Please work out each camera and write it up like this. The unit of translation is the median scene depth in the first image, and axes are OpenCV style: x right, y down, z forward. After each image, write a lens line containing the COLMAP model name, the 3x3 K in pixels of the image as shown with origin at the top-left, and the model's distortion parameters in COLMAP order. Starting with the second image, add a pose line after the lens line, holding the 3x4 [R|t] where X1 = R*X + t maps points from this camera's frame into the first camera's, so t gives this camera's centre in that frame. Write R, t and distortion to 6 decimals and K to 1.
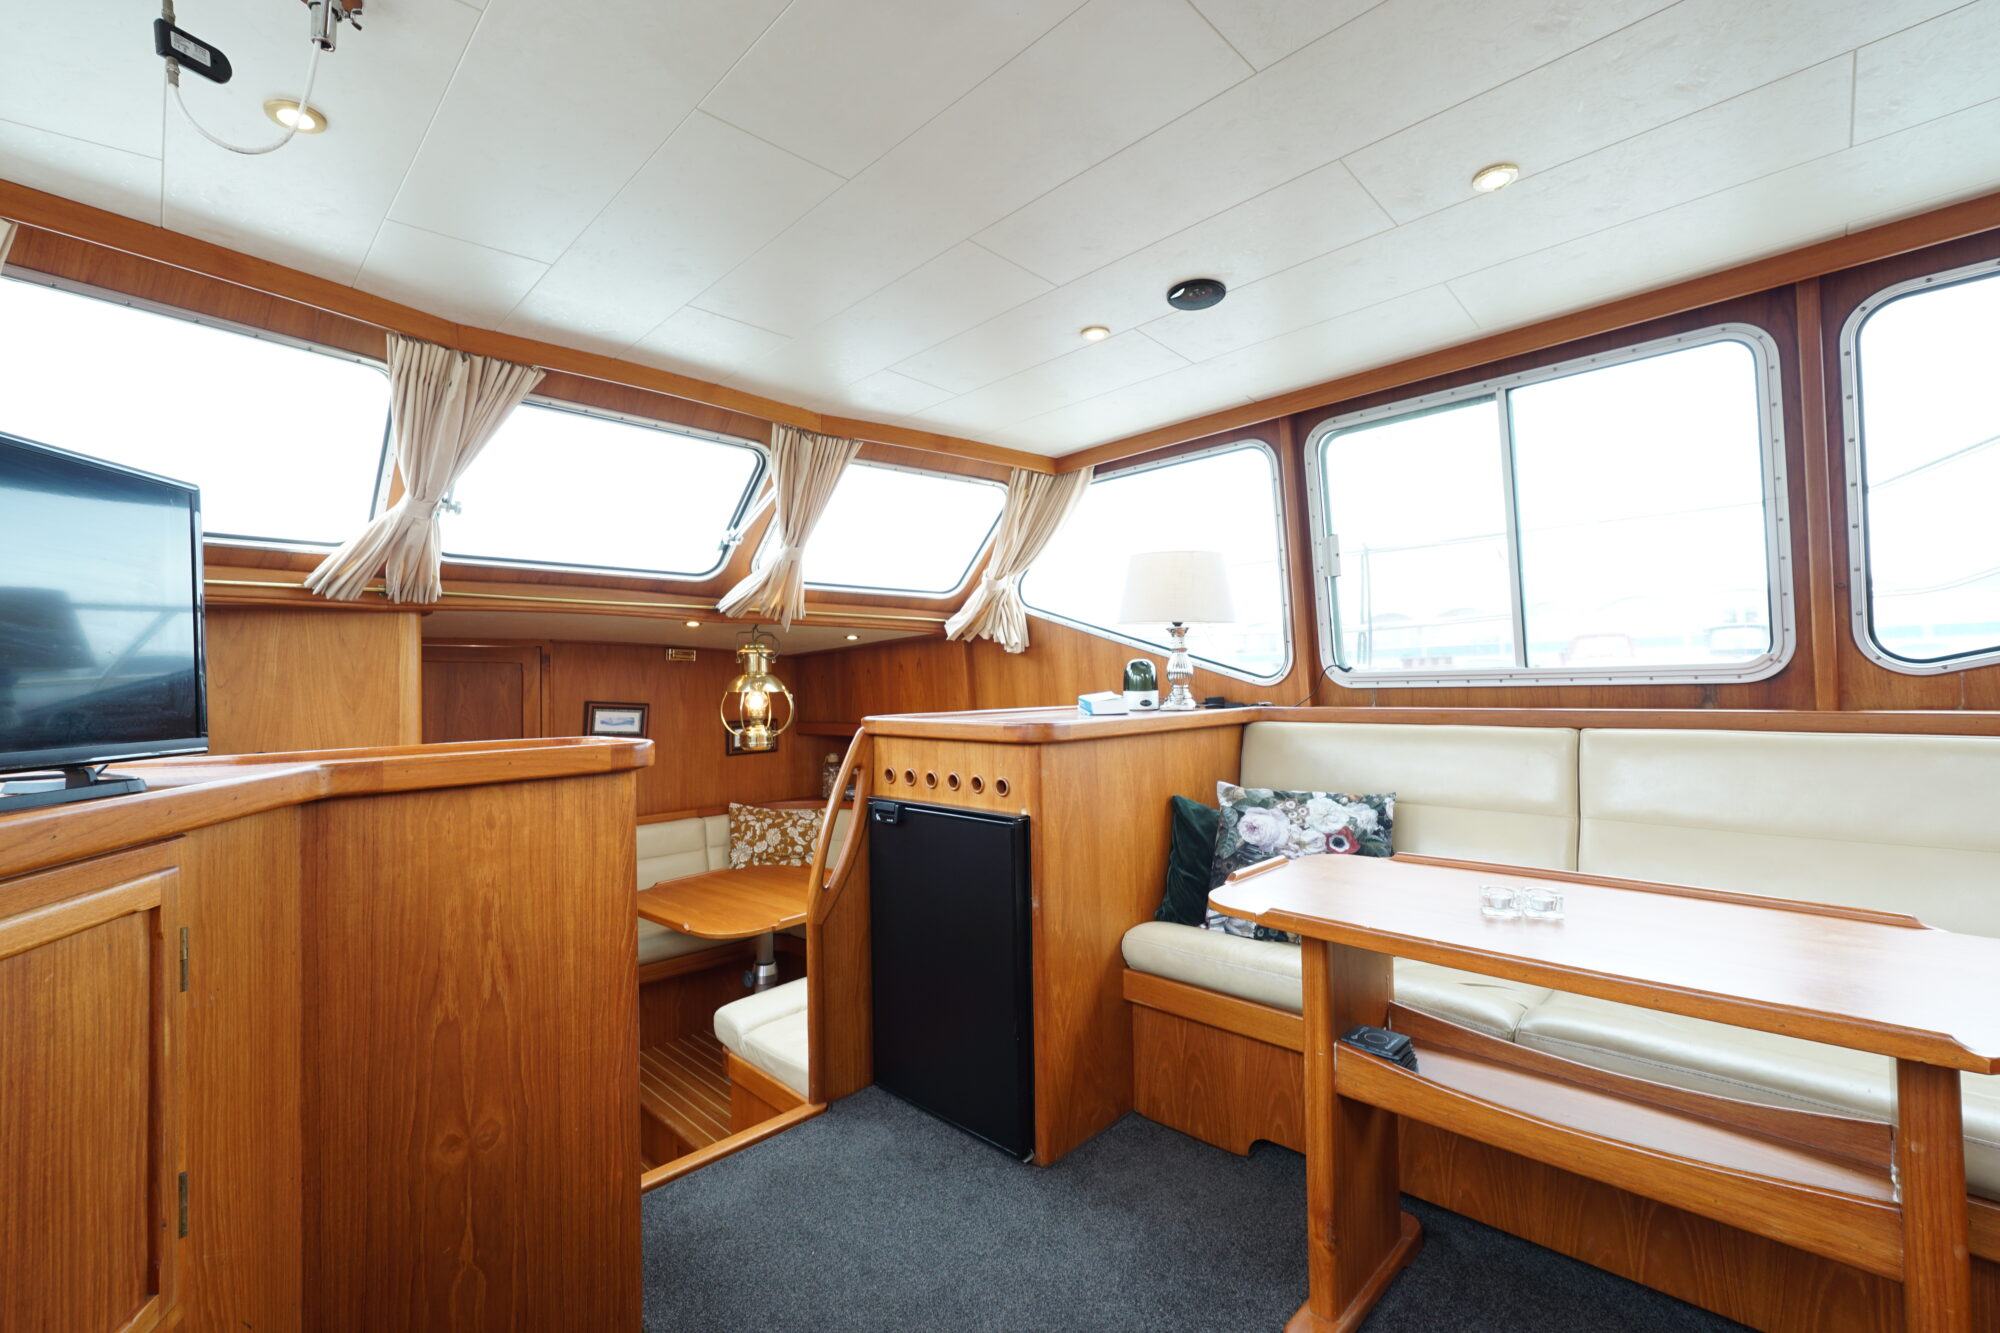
lens RADIAL K [[839.4, 0, 996.1], [0, 839.4, 665.4], [0, 0, 1]] dist [-0.018278, 0.006993]
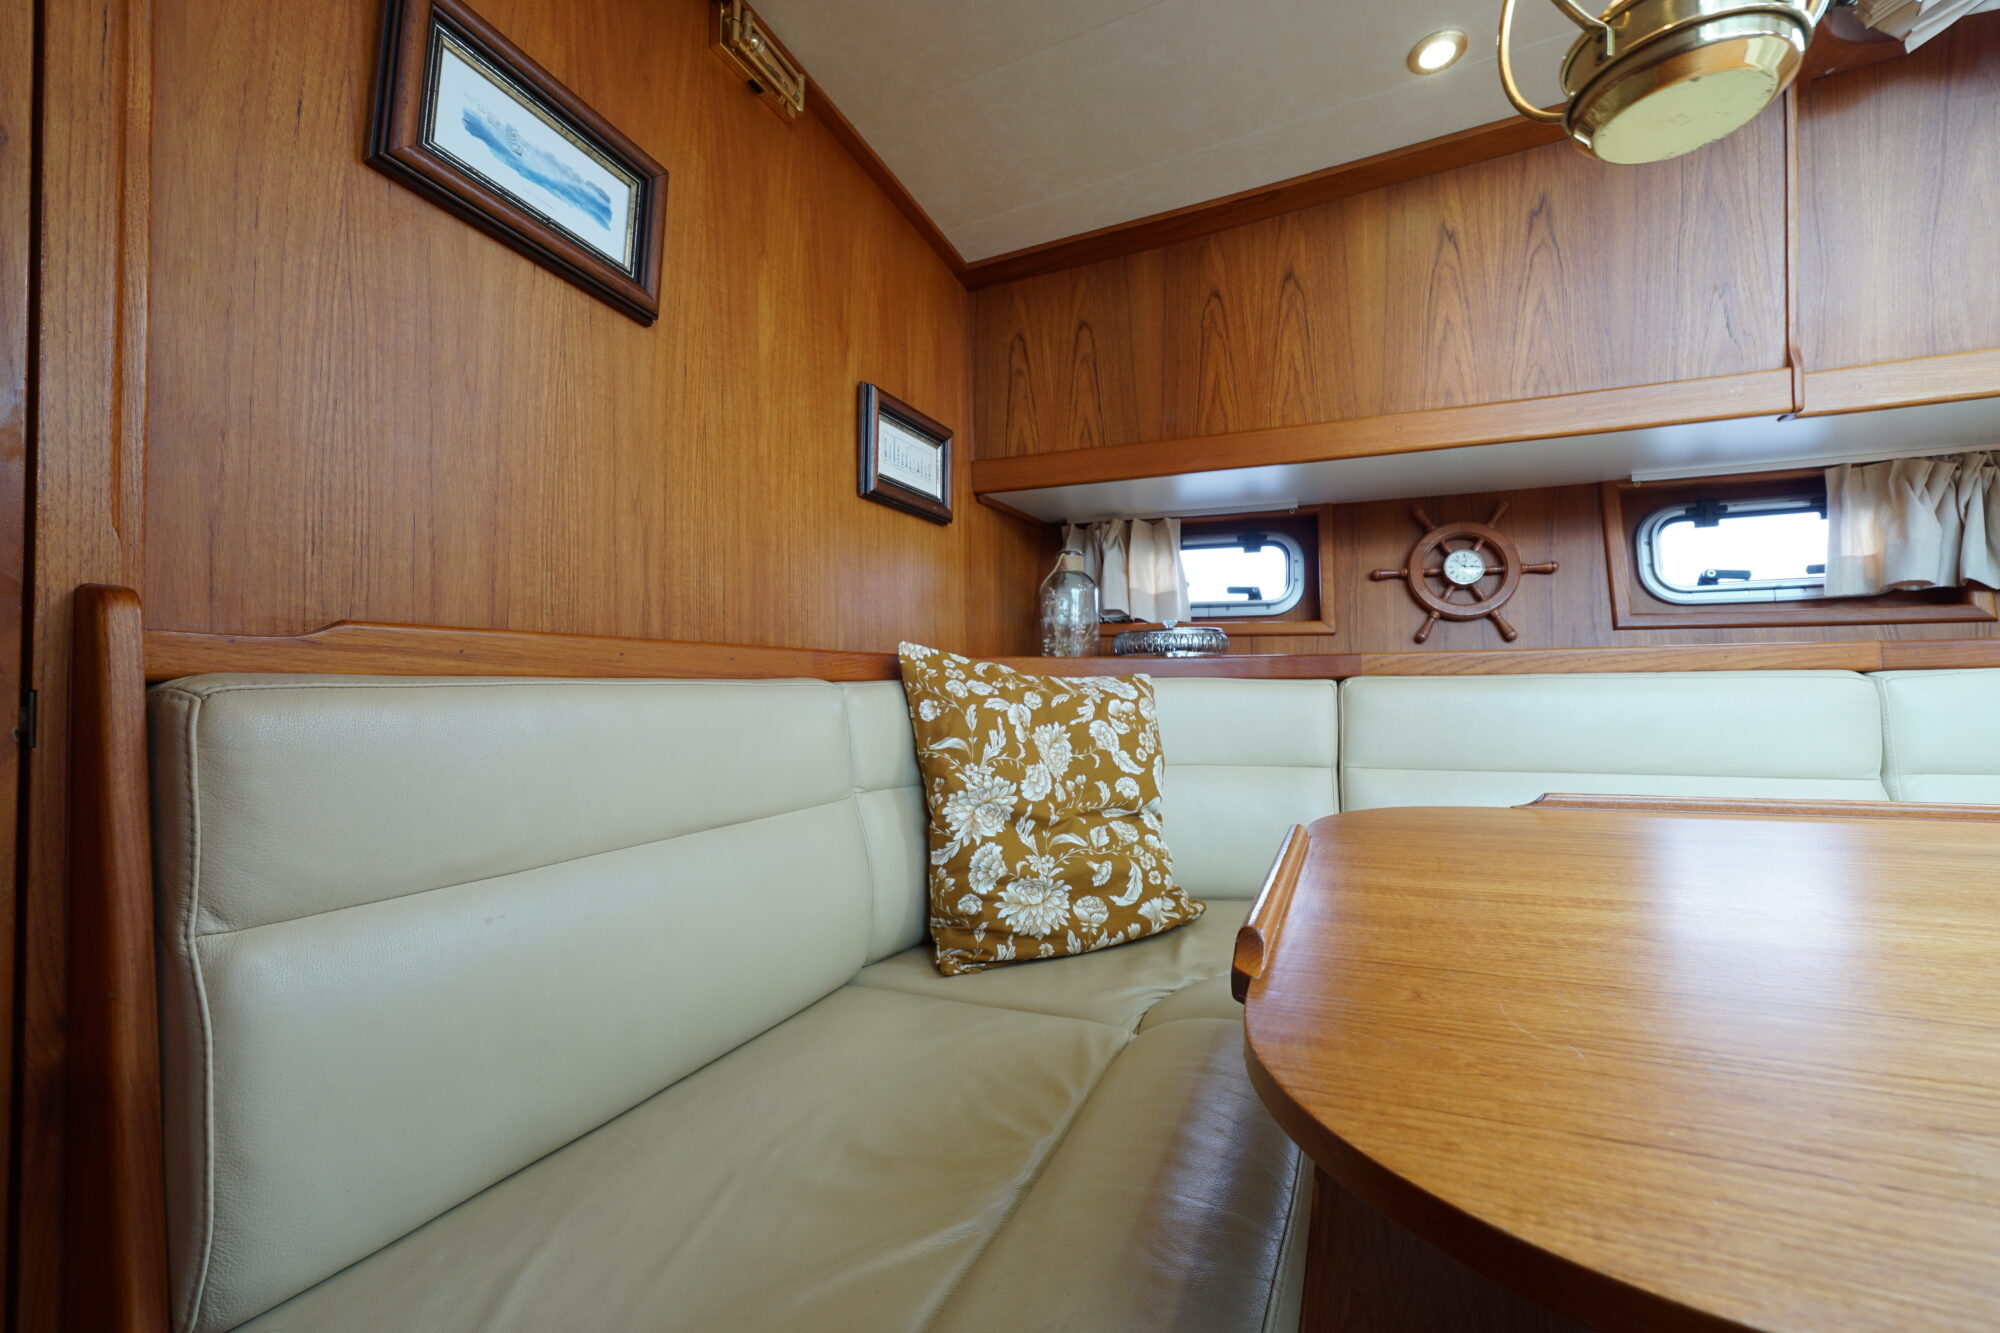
lens RADIAL K [[839.4, 0, 994.1], [0, 839.4, 666.4], [0, 0, 1]] dist [-0.018278, 0.006993]
pose [[0.938033, 0.014058, 0.346262, -0.728732], [-0.009421, 0.999842, -0.015071, 0.333077], [-0.346419, 0.010875, 0.938017, 1.346823]]
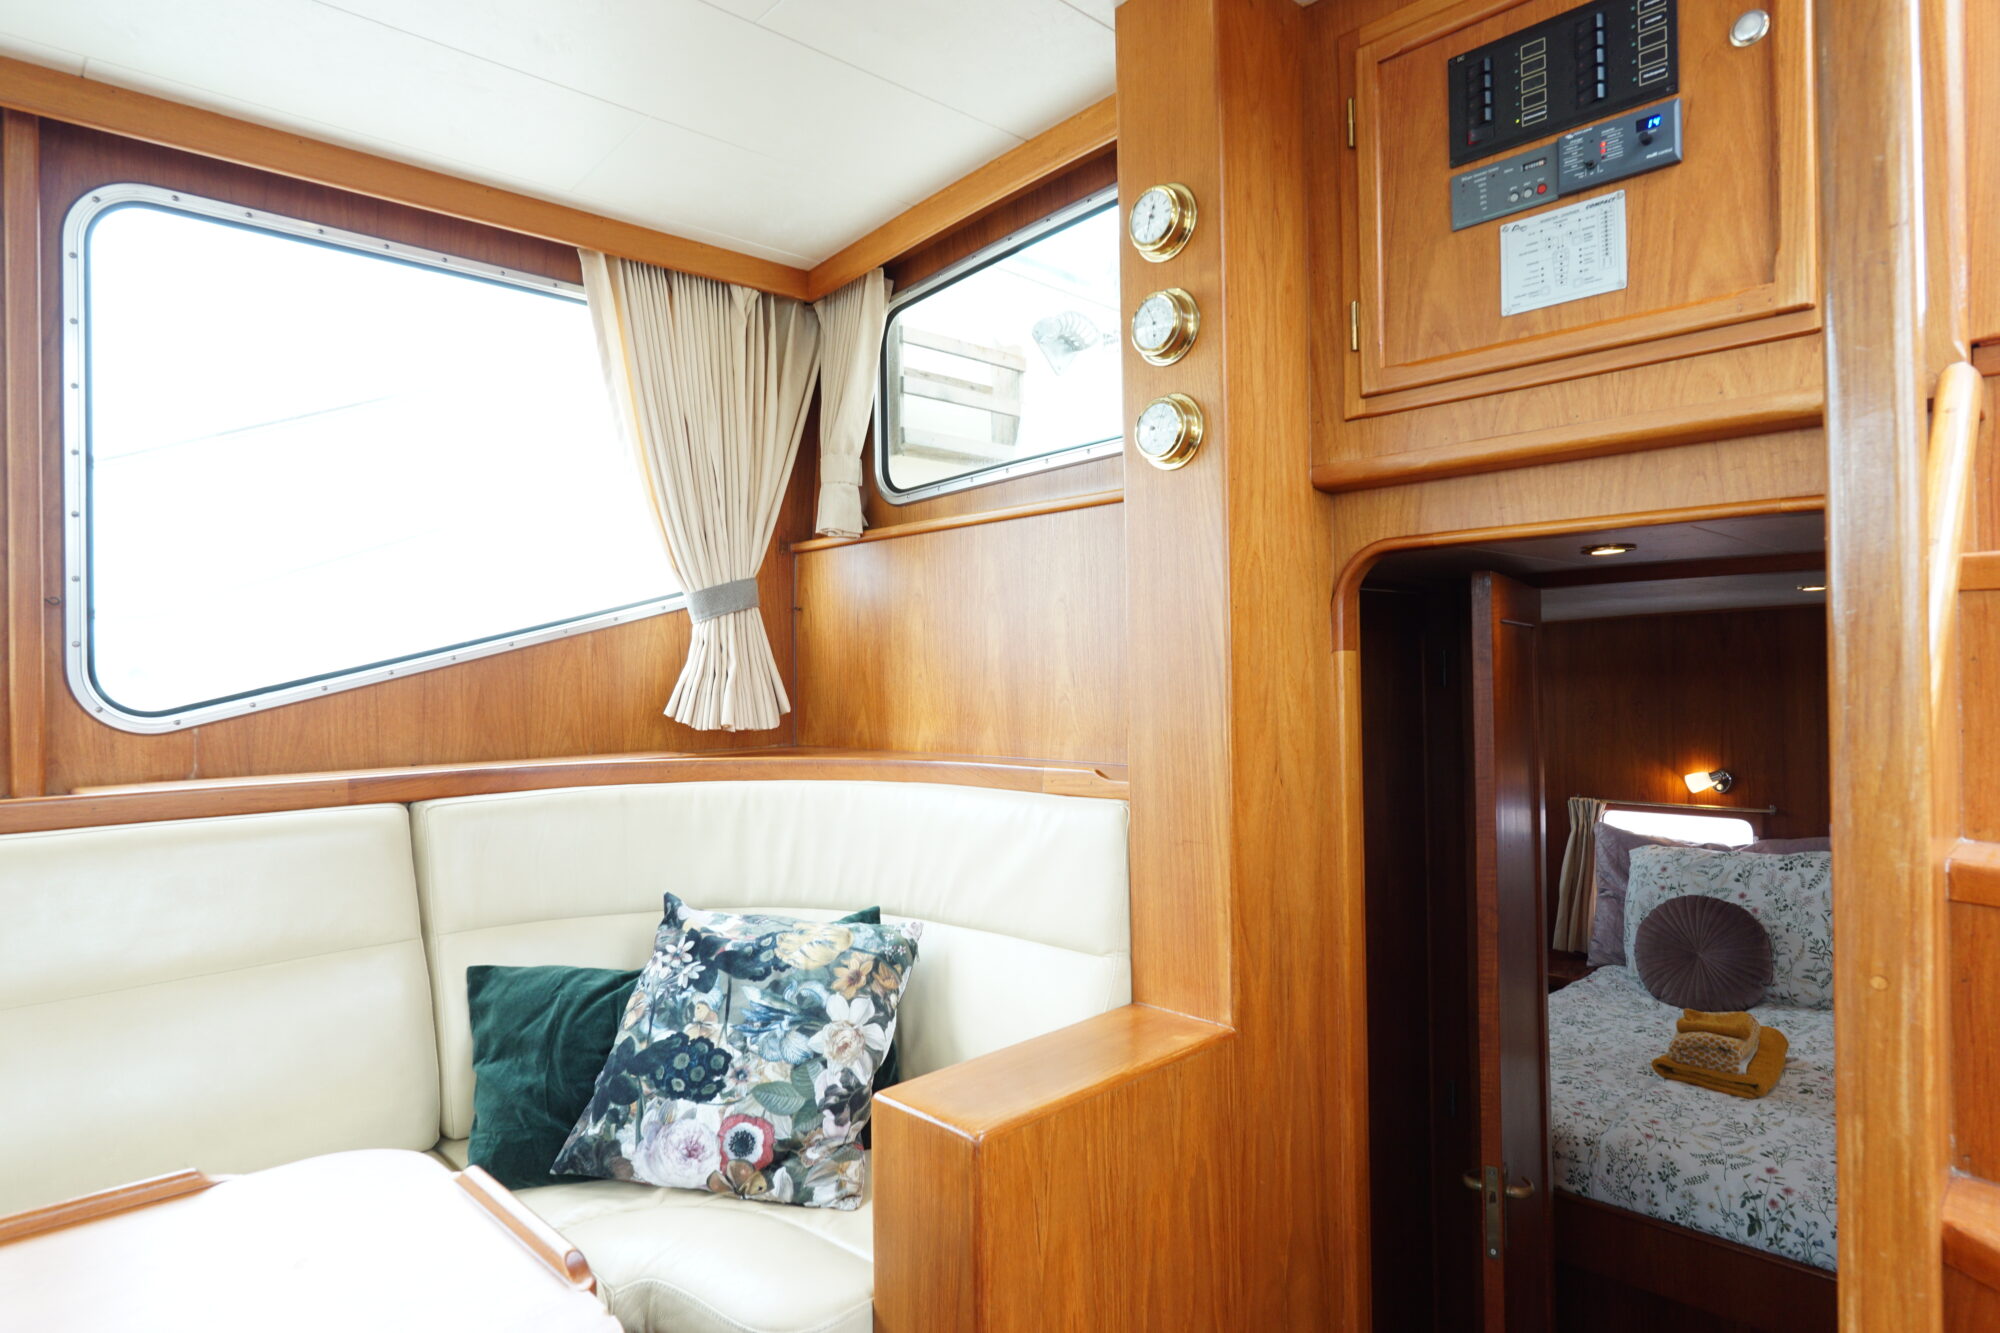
lens RADIAL K [[1106.6, 0, 998.5], [0, 1106.6, 666.0], [0, 0, 1]] dist [-0.005924, 0.004185]
pose [[0.022644, 0.025756, 0.999412, 0.127735], [-0.004765, 0.999660, -0.025654, -0.020376], [-0.999732, -0.004182, 0.022759, 0.183445]]
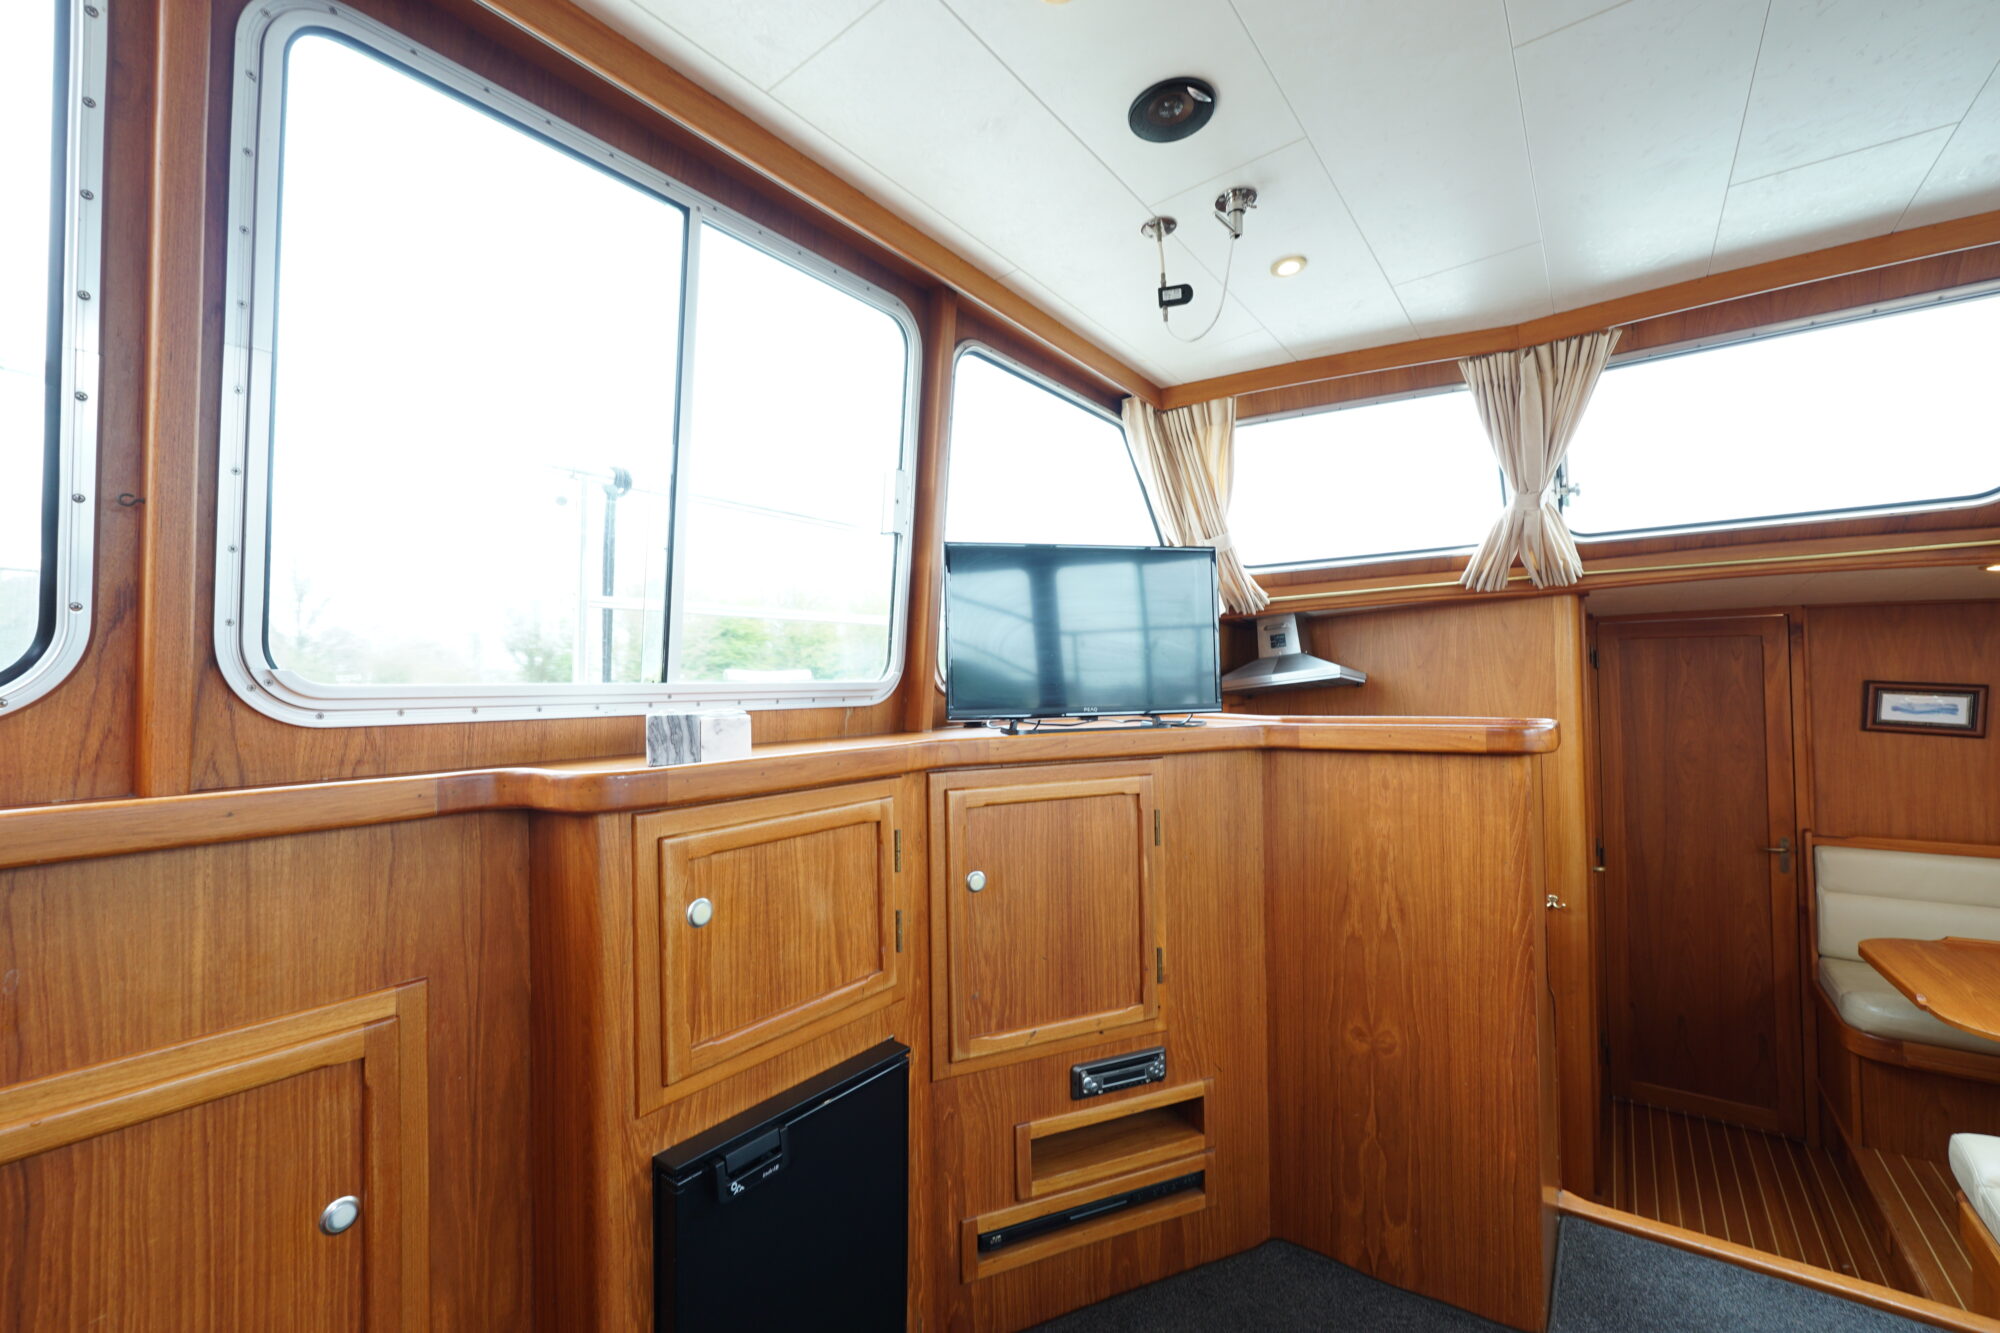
lens RADIAL K [[839.4, 0, 991.4], [0, 839.4, 664.3], [0, 0, 1]] dist [-0.018278, 0.006993]
pose [[0.137523, -0.005544, -0.990483, 0.273945], [0.035736, 0.999361, -0.000632, -0.001137], [0.989854, -0.035309, 0.137633, 0.156036]]
